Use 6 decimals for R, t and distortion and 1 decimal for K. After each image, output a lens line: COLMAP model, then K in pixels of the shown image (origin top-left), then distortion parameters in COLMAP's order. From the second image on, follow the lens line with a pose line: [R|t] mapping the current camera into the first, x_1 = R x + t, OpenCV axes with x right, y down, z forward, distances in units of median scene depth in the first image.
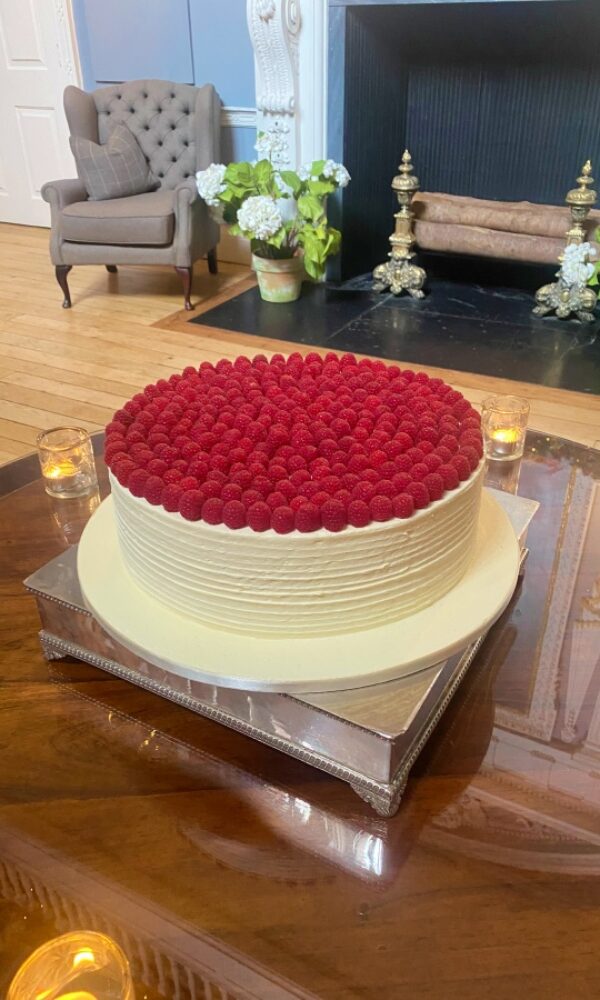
lens RADIAL K [[782.8, 0, 299.9], [0, 782.8, 493.5], [0, 0, 1]] dist [-0.015626, 0.005228]
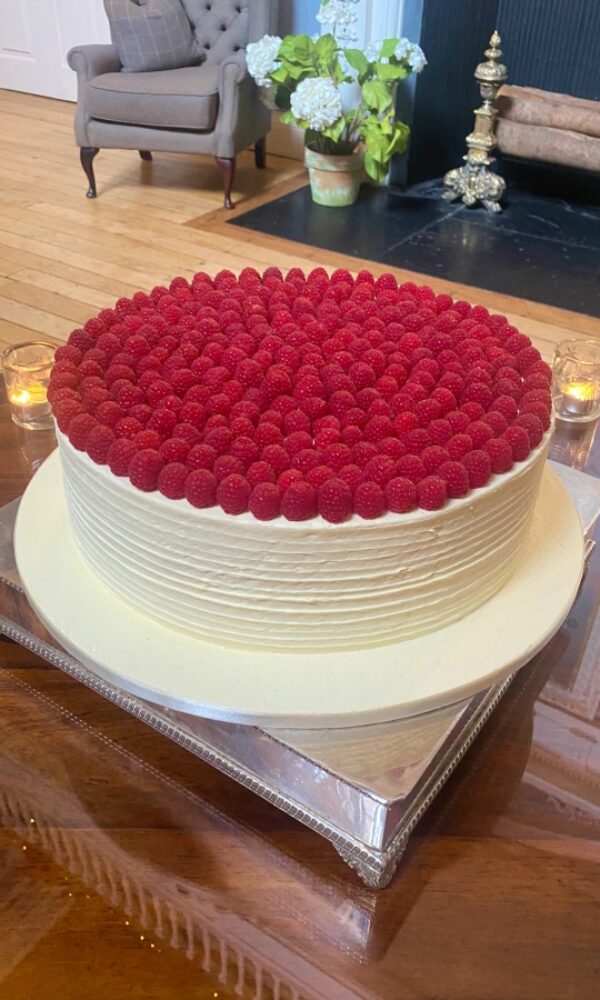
lens RADIAL K [[848.9, 0, 308.7], [0, 848.9, 506.4], [0, 0, 1]] dist [-0.015941, -0.000947]
pose [[0.996336, 0.077499, -0.036177, 0.025968], [-0.073538, 0.992236, 0.100296, -0.023771], [0.043669, -0.097268, 0.994300, 0.113803]]
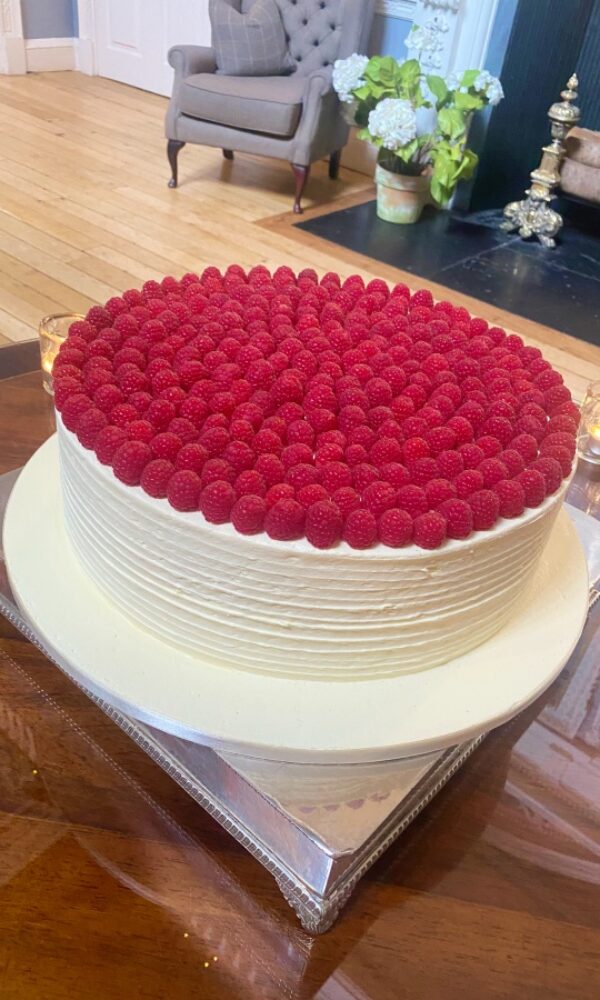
lens RADIAL K [[782.8, 0, 291.4], [0, 782.8, 502.6], [0, 0, 1]] dist [-0.015626, 0.005228]
pose [[0.971813, 0.217240, -0.091574, 0.040026], [-0.205990, 0.971372, 0.118343, -0.034739], [0.114661, -0.096144, 0.988741, 0.178783]]
